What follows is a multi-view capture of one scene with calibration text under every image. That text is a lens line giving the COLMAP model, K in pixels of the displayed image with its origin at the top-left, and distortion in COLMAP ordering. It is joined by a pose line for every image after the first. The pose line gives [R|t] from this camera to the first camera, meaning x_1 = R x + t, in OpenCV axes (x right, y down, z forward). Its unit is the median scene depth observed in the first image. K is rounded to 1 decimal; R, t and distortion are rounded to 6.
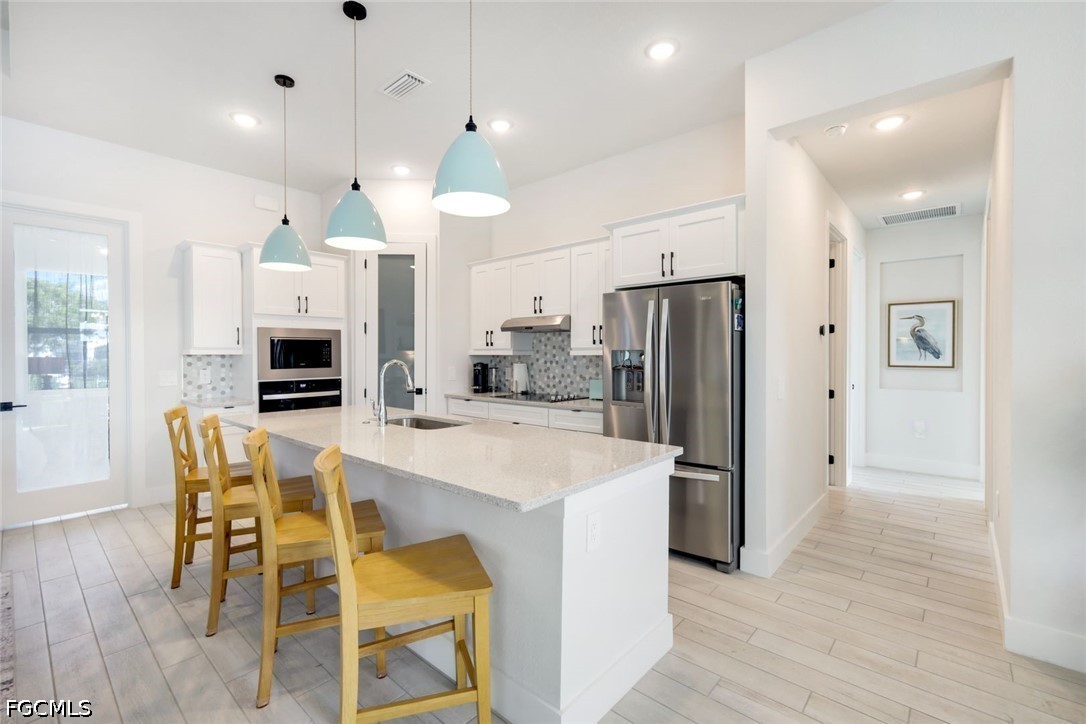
lens RADIAL K [[475.3, 0, 540.2], [0, 475.3, 358.4], [0, 0, 1]] dist [0.003139, -0.000200]
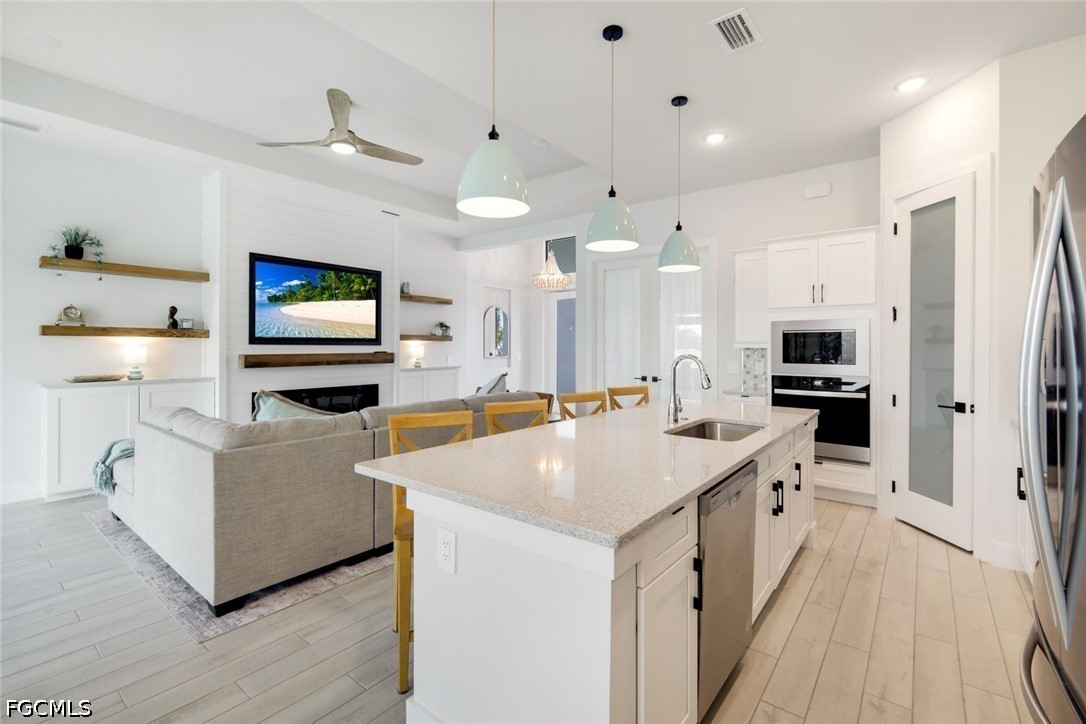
lens RADIAL K [[482.0, 0, 548.7], [0, 482.0, 347.2], [0, 0, 1]] dist [0.003550, 0.000649]
pose [[0.061115, 0.003421, -0.998125, 0.382770], [-0.014424, 0.999893, 0.002544, -0.005720], [0.998026, 0.014241, 0.061158, 0.433310]]
